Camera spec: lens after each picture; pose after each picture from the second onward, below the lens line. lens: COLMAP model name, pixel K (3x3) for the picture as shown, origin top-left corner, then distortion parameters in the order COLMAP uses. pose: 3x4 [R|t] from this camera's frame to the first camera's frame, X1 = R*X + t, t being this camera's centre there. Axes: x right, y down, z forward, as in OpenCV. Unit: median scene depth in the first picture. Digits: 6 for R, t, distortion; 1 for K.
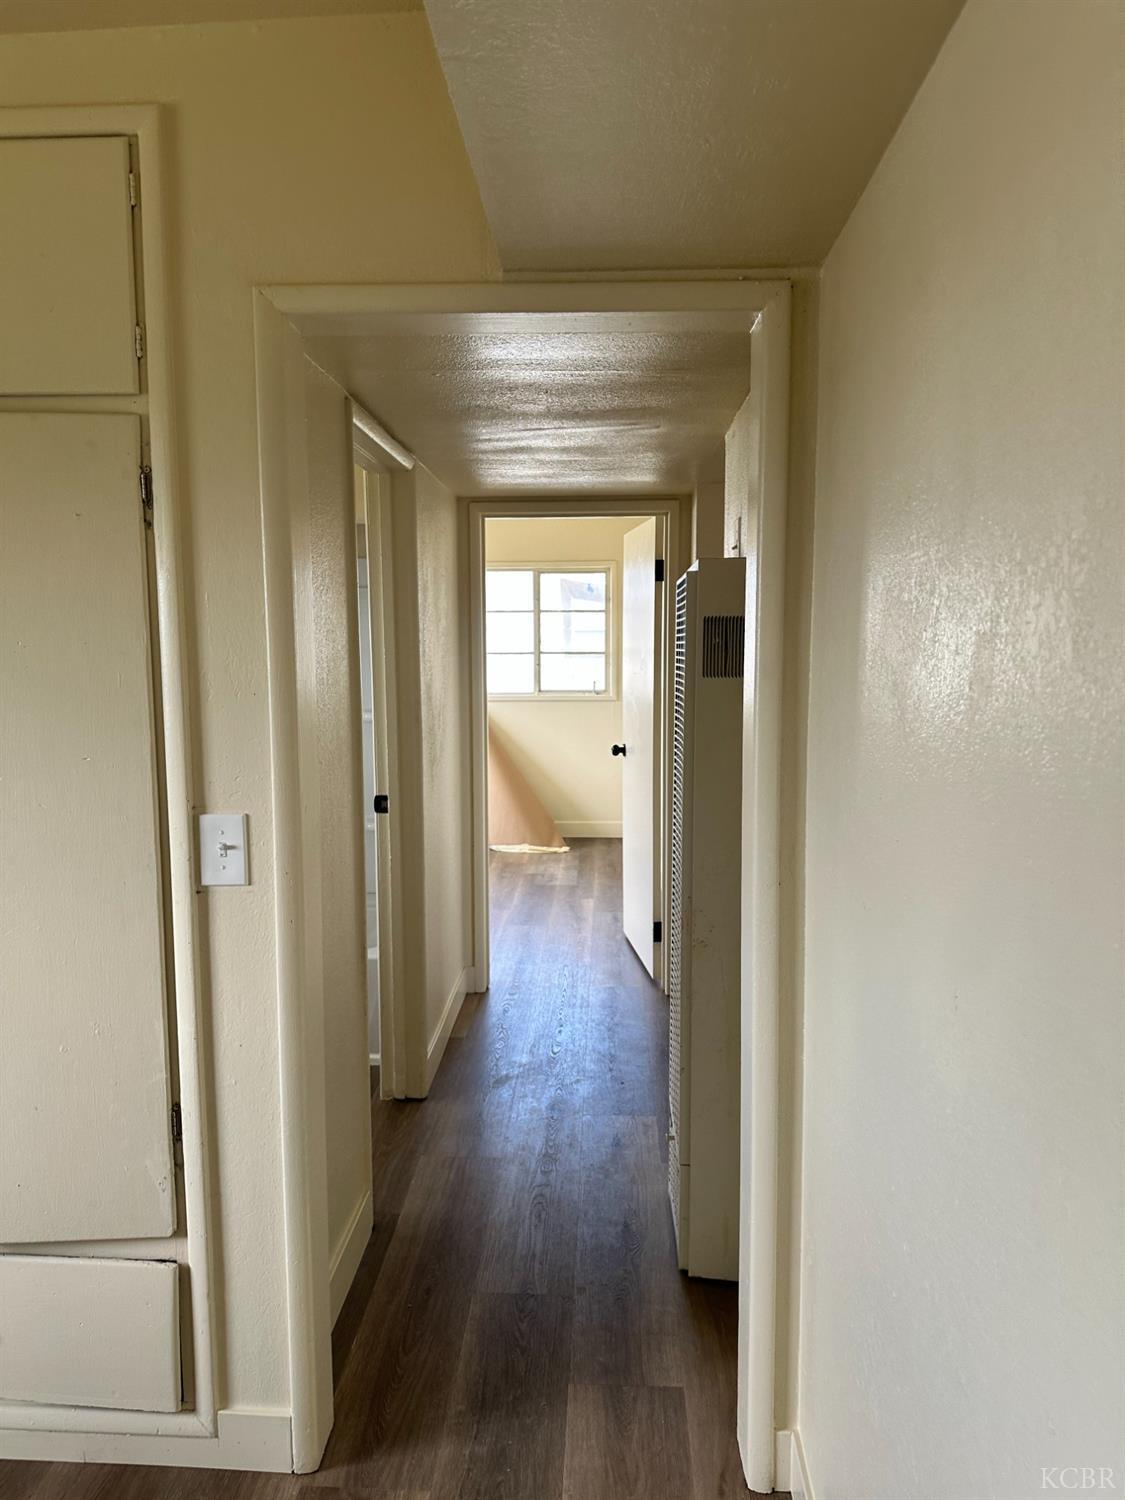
lens RADIAL K [[1039.5, 0, 562.5], [0, 1039.5, 750.0], [0, 0, 1]] dist [0.000612, 0.000121]
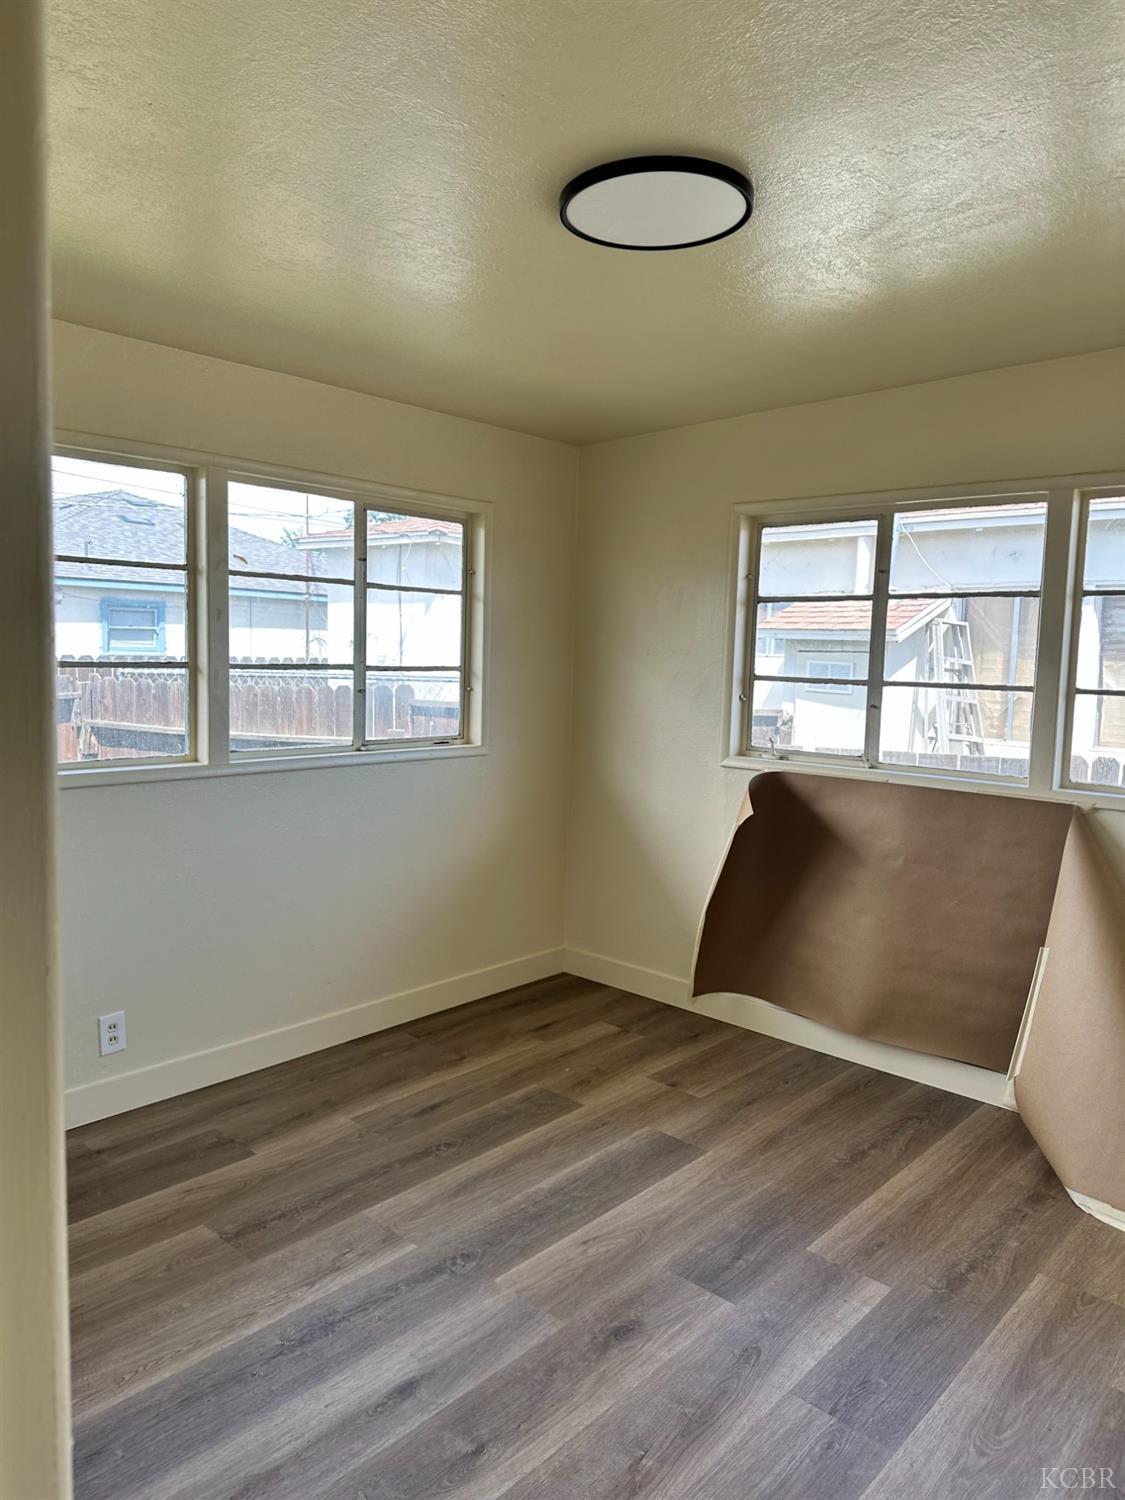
lens RADIAL K [[1039.5, 0, 562.5], [0, 1039.5, 750.0], [0, 0, 1]] dist [0.000612, 0.000121]
pose [[0.635508, -0.058226, 0.769896, -0.350841], [0.052489, 0.998104, 0.032159, -0.066452], [-0.770308, 0.019974, 0.637359, 0.618516]]
